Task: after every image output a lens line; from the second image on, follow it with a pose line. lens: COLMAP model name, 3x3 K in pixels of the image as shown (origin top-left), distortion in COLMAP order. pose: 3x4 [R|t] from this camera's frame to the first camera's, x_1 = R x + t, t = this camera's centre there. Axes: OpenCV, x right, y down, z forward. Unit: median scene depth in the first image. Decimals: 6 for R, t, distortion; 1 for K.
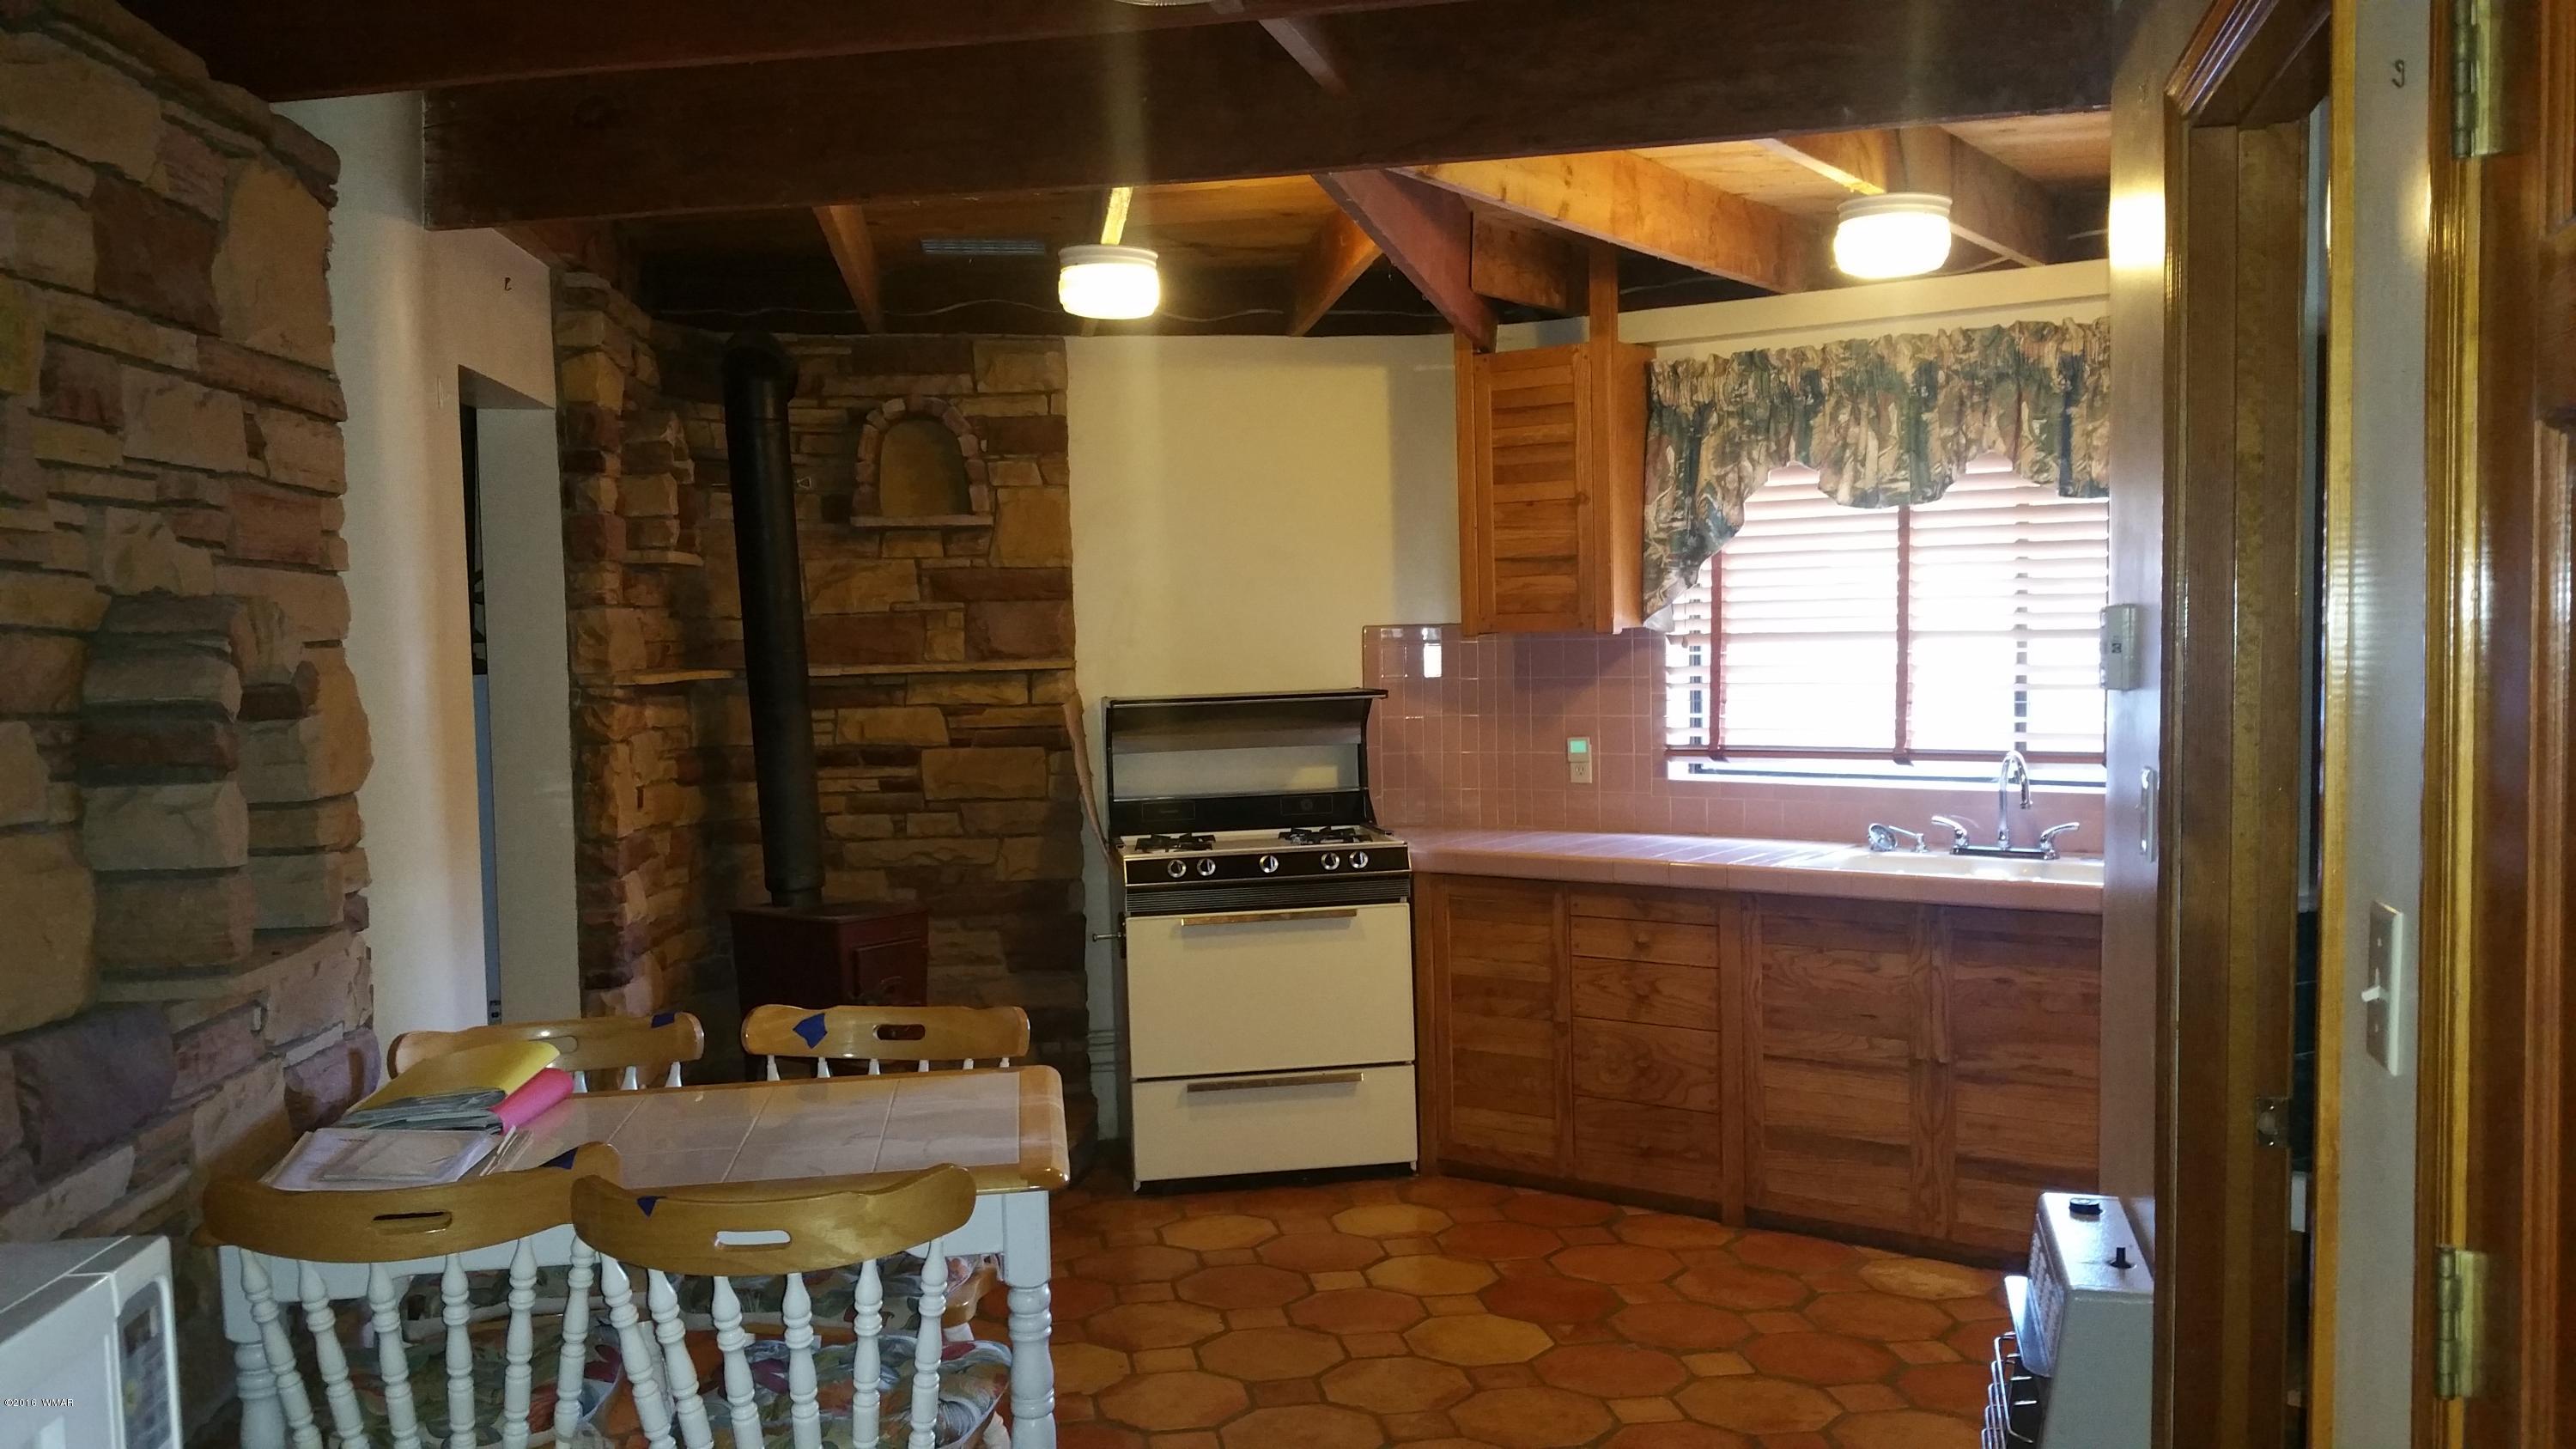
lens RADIAL K [[2102.9, 0, 1272.3], [0, 2102.9, 736.1], [0, 0, 1]] dist [0.063270, -0.169222]
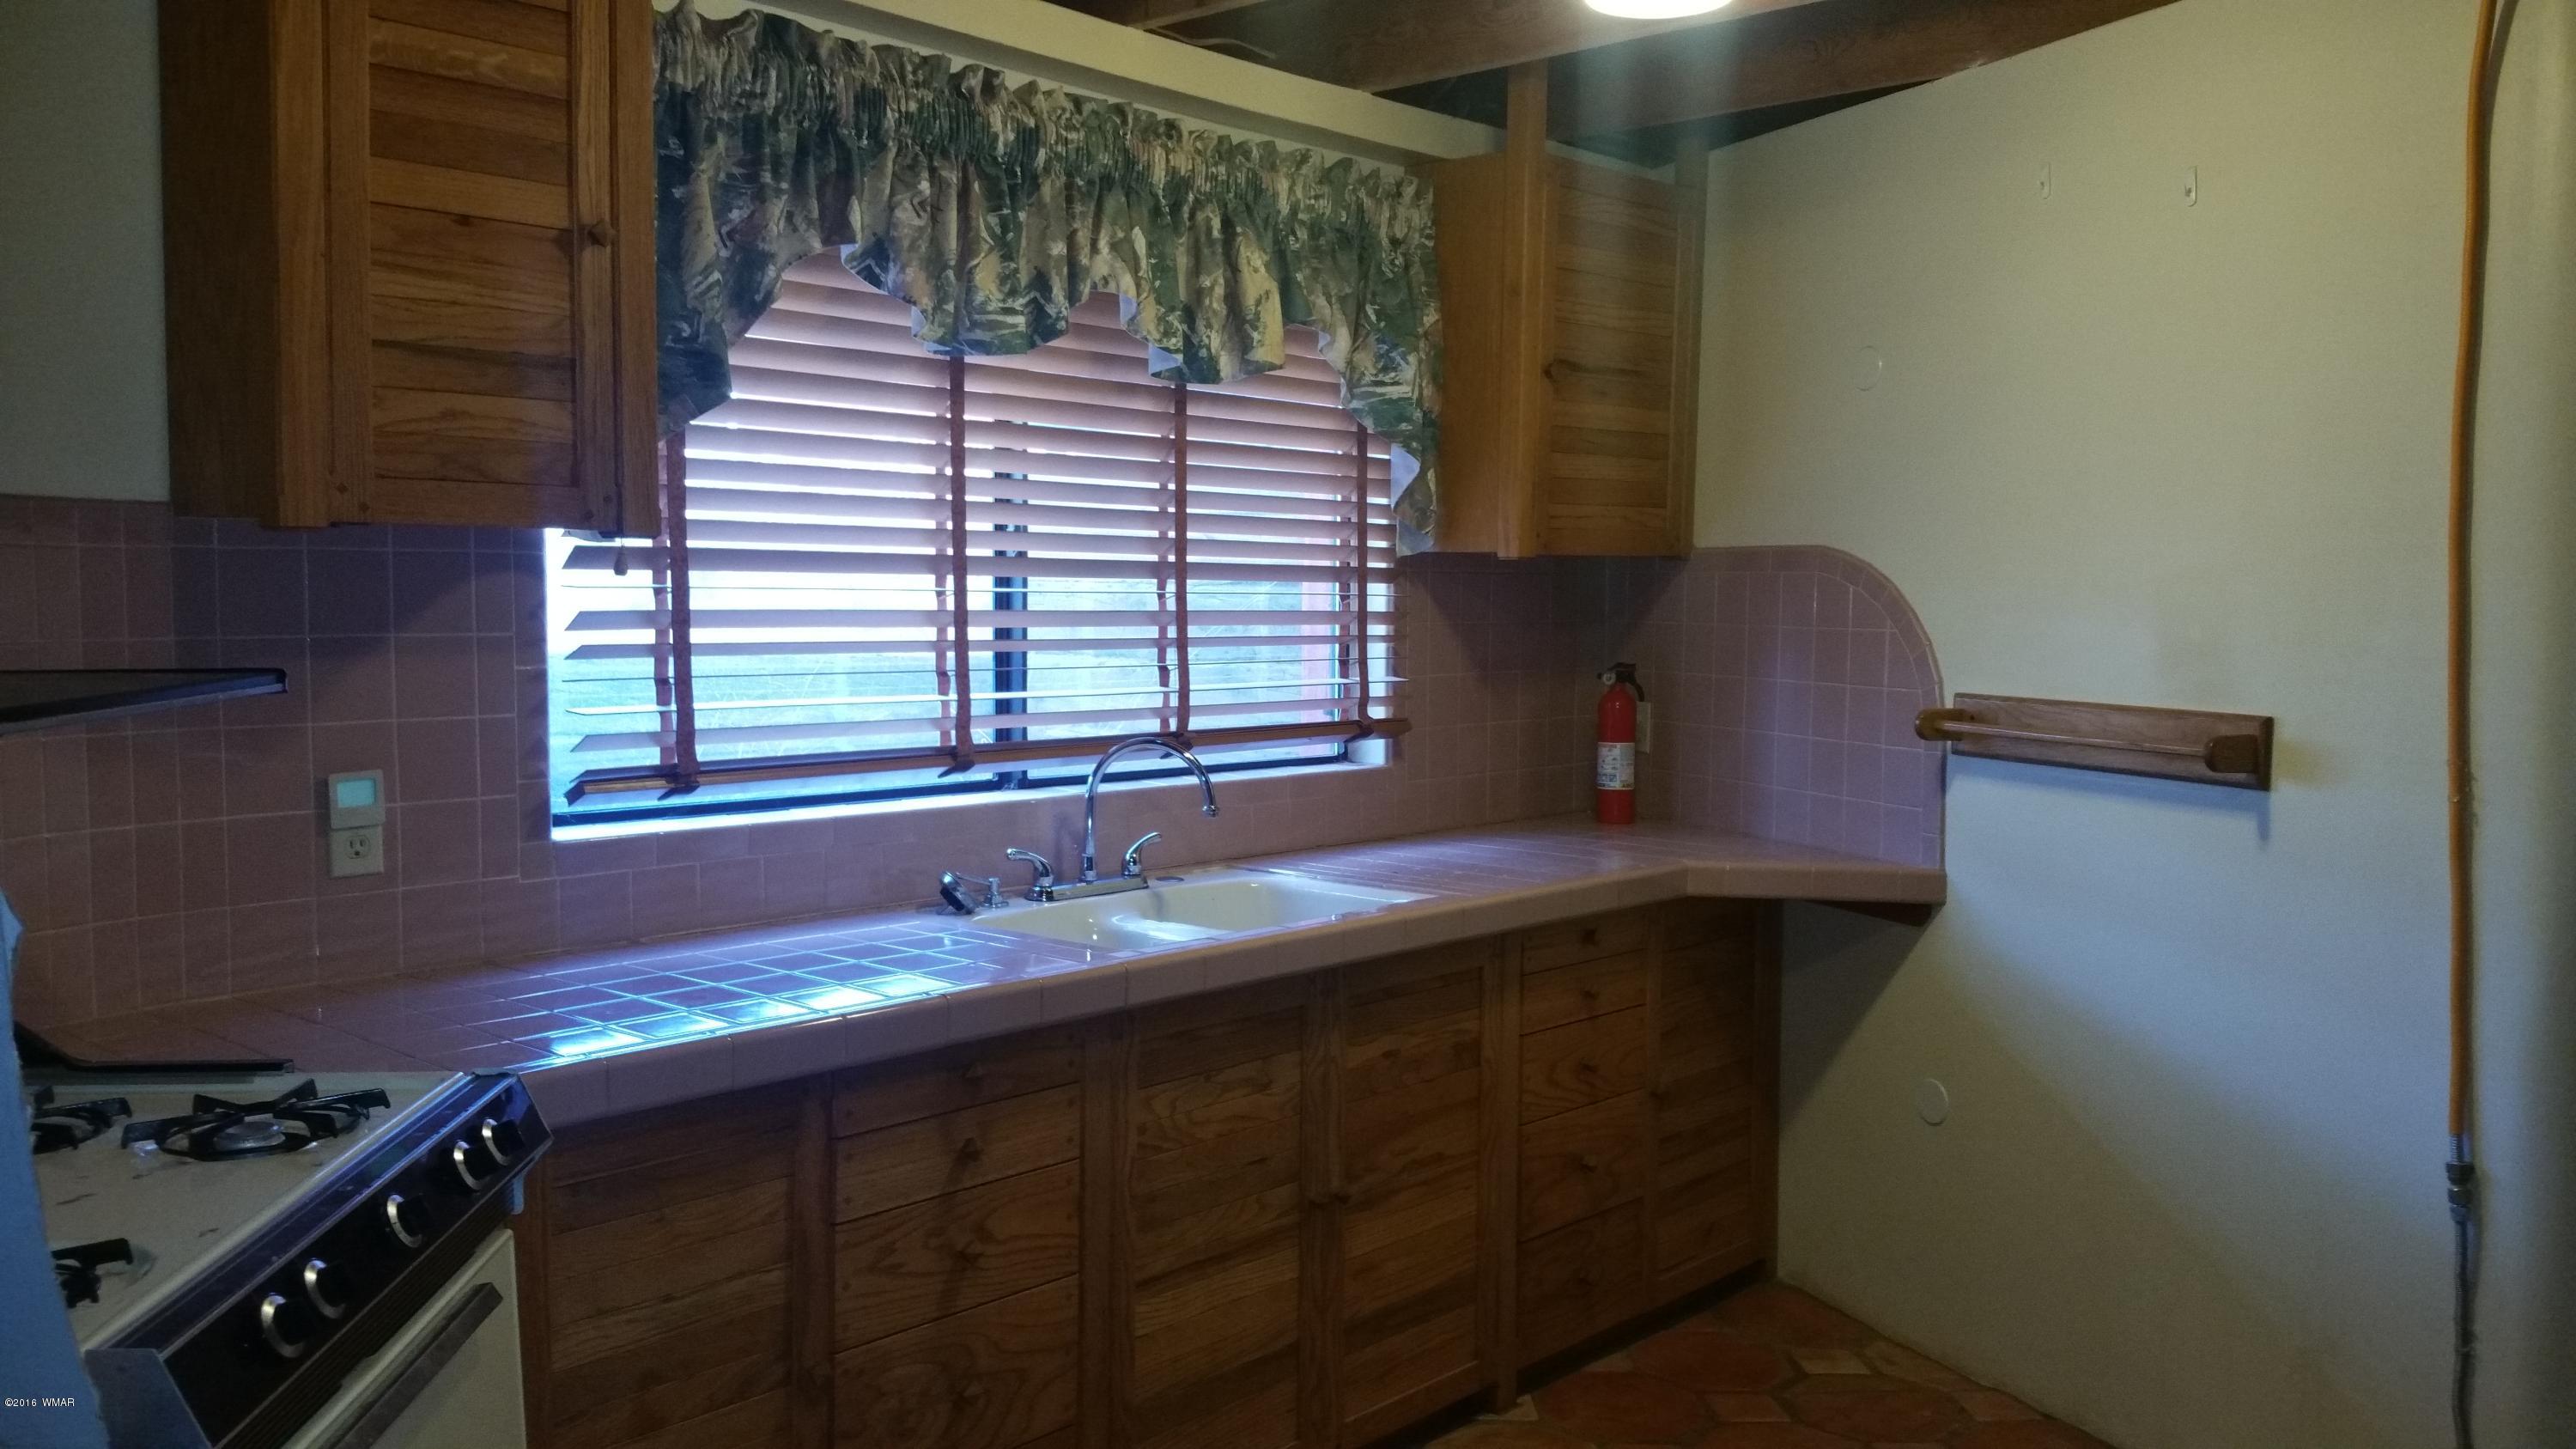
lens RADIAL K [[2102.9, 0, 1272.3], [0, 2102.9, 736.1], [0, 0, 1]] dist [0.063270, -0.169222]
pose [[0.079215, -0.047123, 0.995743, -0.310594], [0.042723, 0.998125, 0.043837, -0.020176], [-0.995942, 0.039069, 0.081079, 0.858968]]
